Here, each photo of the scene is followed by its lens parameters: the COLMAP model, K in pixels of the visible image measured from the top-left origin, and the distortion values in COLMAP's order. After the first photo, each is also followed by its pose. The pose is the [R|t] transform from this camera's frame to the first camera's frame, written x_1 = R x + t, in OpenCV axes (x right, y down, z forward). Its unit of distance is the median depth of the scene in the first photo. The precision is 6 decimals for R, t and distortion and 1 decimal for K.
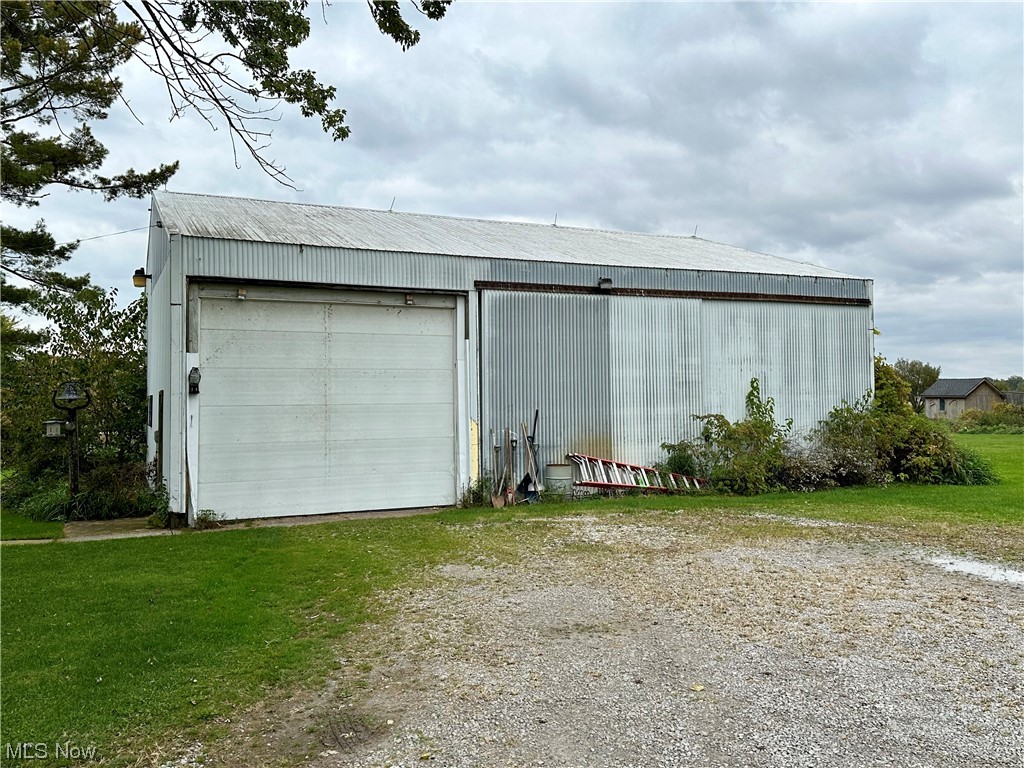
lens RADIAL K [[861.3, 0, 512.0], [0, 861.3, 384.0], [0, 0, 1]] dist [0.153393, -0.297093]
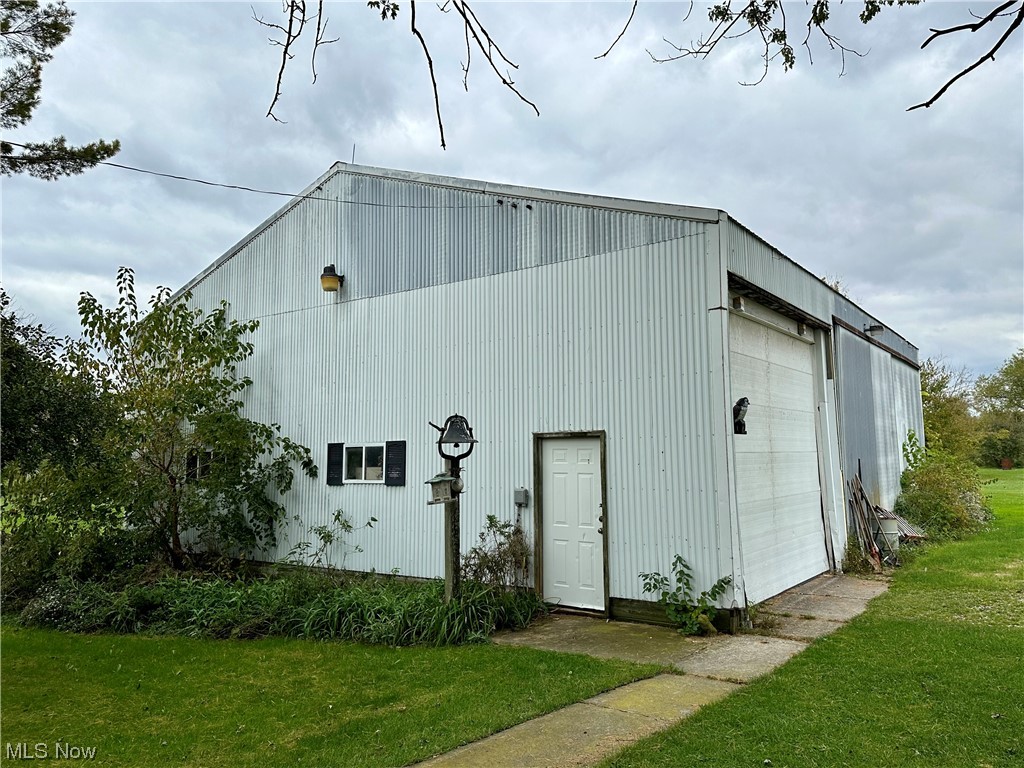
lens RADIAL K [[801.3, 0, 512.0], [0, 801.3, 384.0], [0, 0, 1]] dist [0.006692, 0.003105]
pose [[0.864492, 0.048239, 0.500326, -0.428239], [-0.003554, 0.995946, -0.089884, 0.015240], [-0.502633, 0.075926, 0.861159, 0.254985]]
